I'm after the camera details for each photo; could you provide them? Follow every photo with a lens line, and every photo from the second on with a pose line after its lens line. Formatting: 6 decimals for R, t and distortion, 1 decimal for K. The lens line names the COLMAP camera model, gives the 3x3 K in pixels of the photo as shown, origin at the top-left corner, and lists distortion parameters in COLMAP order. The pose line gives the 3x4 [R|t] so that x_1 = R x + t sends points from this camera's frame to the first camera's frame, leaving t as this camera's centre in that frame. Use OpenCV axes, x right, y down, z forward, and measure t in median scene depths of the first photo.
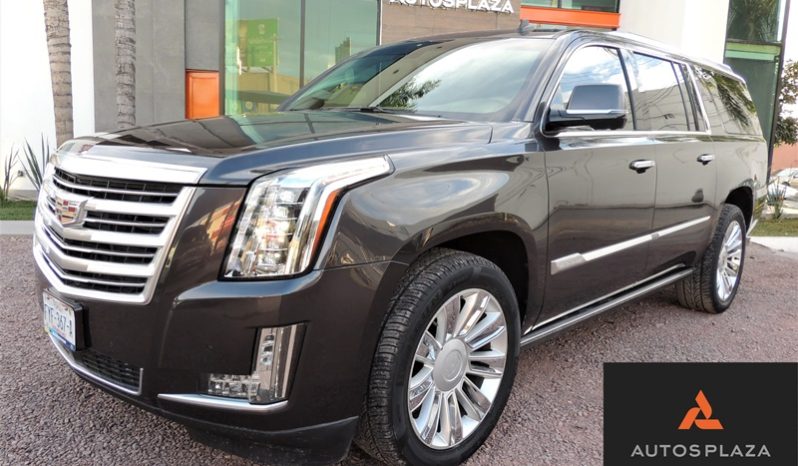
lens RADIAL K [[660.1, 0, 395.5], [0, 660.1, 225.0], [0, 0, 1]] dist [-0.012103, -0.007779]
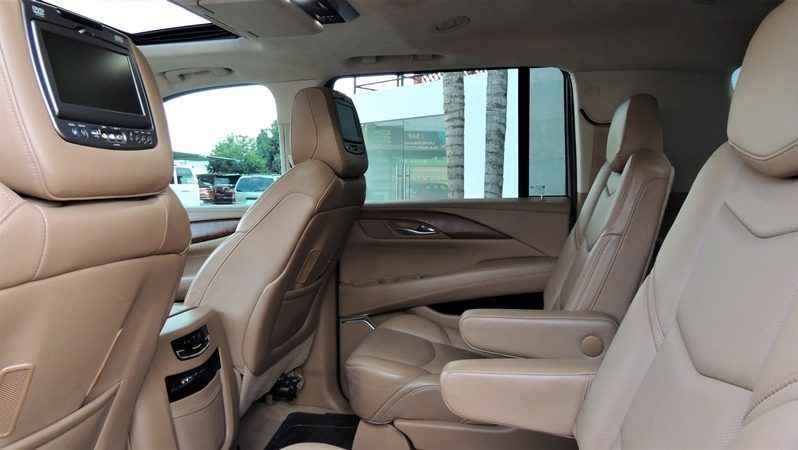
lens RADIAL K [[574.1, 0, 399.3], [0, 574.1, 224.4], [0, 0, 1]] dist [-0.028917, 0.011682]
pose [[0.494217, 0.031946, -0.868751, 0.247415], [-0.103701, 0.994356, -0.022429, -0.079616], [0.863131, 0.101175, 0.494741, 0.494471]]
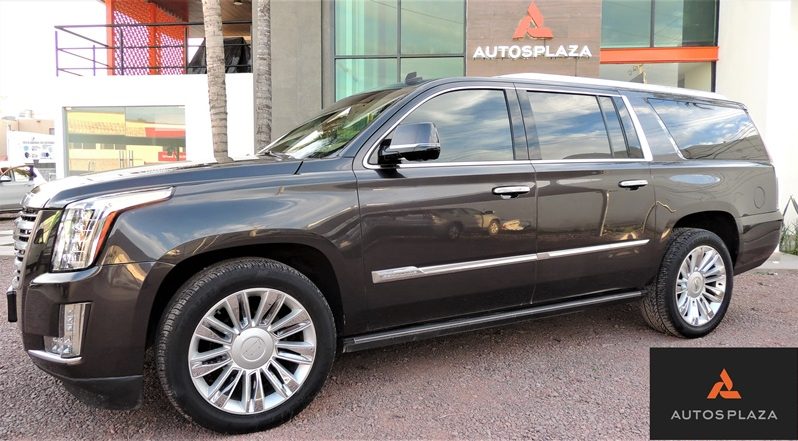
lens RADIAL K [[616.2, 0, 411.7], [0, 616.2, 204.5], [0, 0, 1]] dist [-0.025824, 0.008698]
pose [[0.951163, -0.019603, -0.308067, 0.224401], [-0.008880, 0.995831, -0.090785, 0.011952], [0.308563, 0.089087, 0.947023, -0.016827]]
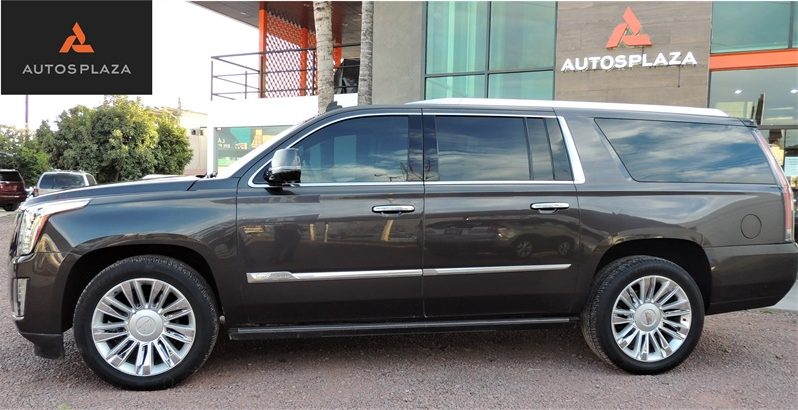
lens RADIAL K [[668.1, 0, 398.4], [0, 668.1, 209.7], [0, 0, 1]] dist [-0.024906, -0.001925]
pose [[0.783050, -0.001219, -0.621958, 0.480902], [-0.075176, 0.992481, -0.096593, 0.011677], [0.617399, 0.122393, 0.777070, 0.020098]]
